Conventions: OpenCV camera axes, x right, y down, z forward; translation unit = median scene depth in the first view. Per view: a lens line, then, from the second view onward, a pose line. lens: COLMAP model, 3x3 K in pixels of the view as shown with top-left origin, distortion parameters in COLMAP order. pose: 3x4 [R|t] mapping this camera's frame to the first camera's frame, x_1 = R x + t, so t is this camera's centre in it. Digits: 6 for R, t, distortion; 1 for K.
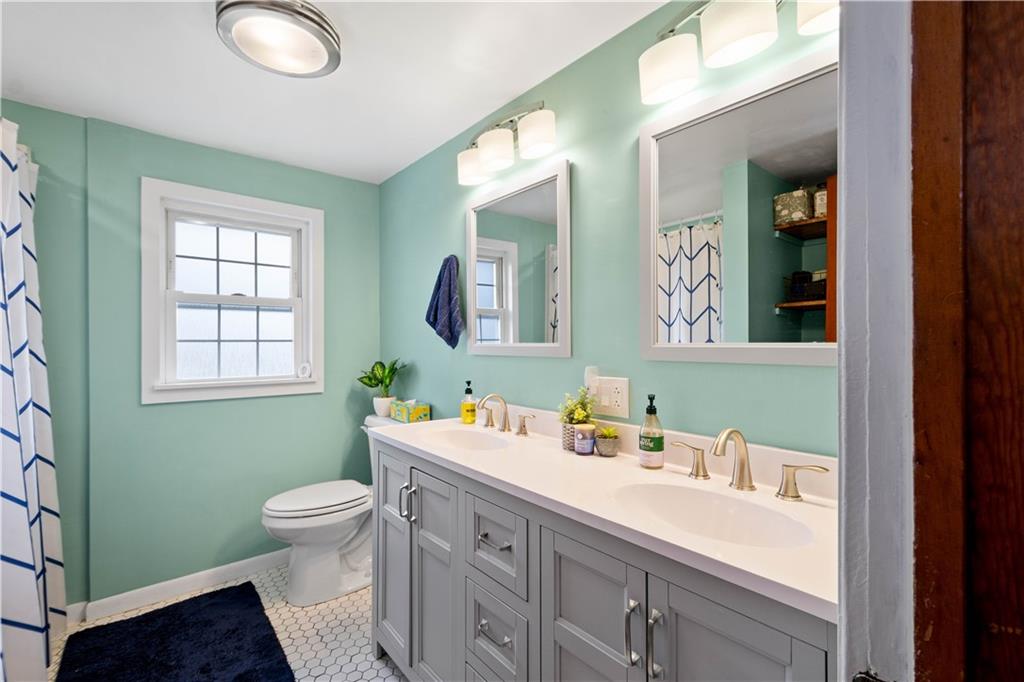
lens RADIAL K [[456.2, 0, 512.0], [0, 456.2, 341.0], [0, 0, 1]] dist [-0.000895, 0.000035]
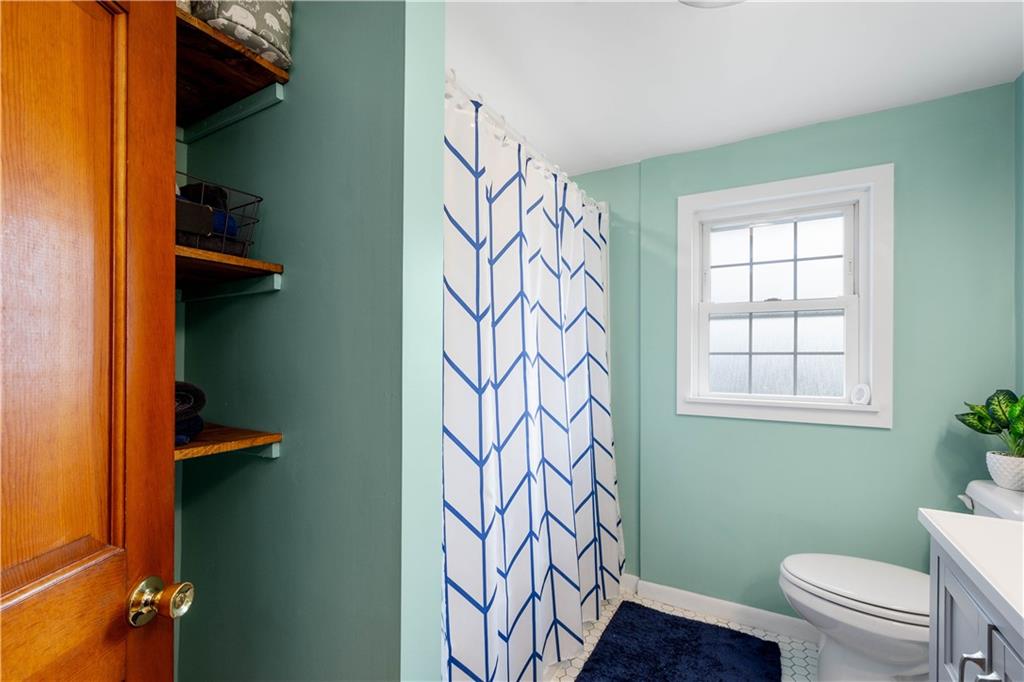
lens RADIAL K [[452.8, 0, 514.3], [0, 452.8, 349.9], [0, 0, 1]] dist [0.000151, -0.000112]
pose [[0.340571, -0.001622, -0.940217, 0.037881], [0.004673, 0.999989, -0.000032, -0.009444], [0.940207, -0.004383, 0.340575, 0.263786]]
